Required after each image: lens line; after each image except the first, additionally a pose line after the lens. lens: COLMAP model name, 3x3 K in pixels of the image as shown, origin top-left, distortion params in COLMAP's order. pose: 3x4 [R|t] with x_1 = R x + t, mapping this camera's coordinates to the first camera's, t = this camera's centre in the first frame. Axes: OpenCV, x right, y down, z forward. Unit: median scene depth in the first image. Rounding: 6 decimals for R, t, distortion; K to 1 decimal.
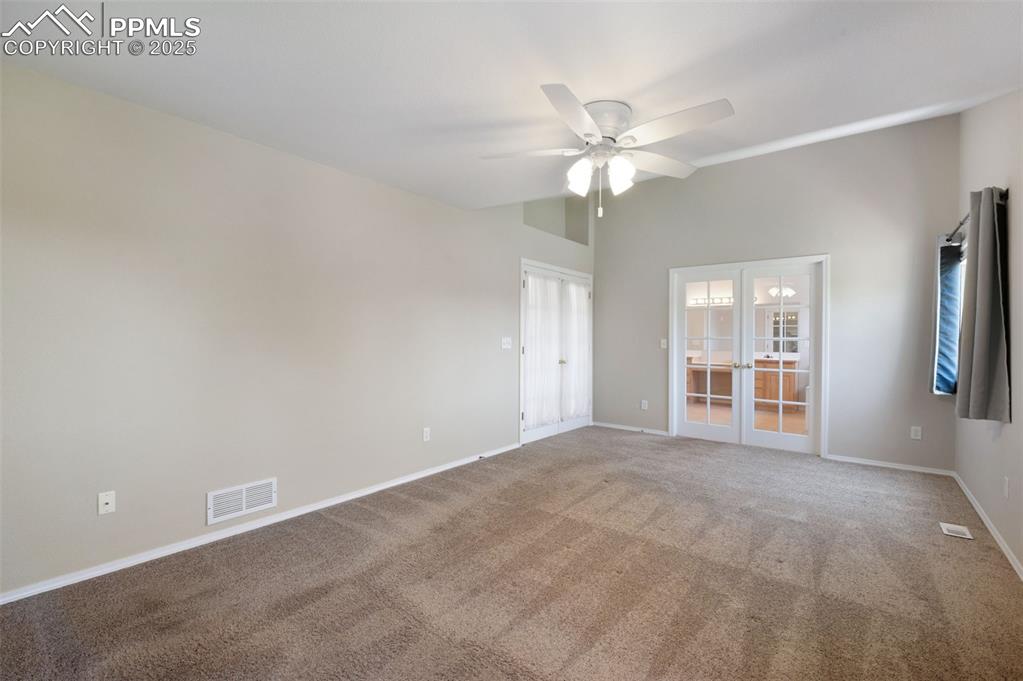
lens RADIAL K [[453.5, 0, 506.2], [0, 453.5, 344.6], [0, 0, 1]] dist [0.004457, -0.003554]
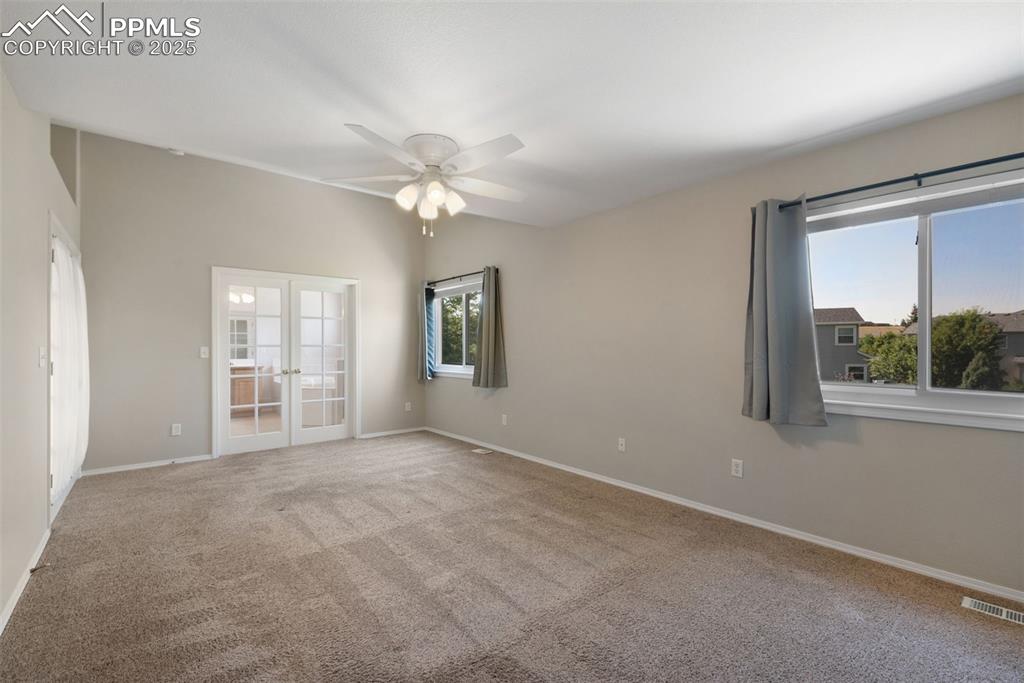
lens RADIAL K [[443.7, 0, 518.4], [0, 443.7, 350.0], [0, 0, 1]] dist [-0.001593, -0.005058]
pose [[0.189687, -0.018603, 0.981668, -0.517635], [0.019260, 0.999699, 0.015223, -0.011889], [-0.981656, 0.016020, 0.189988, 0.372567]]
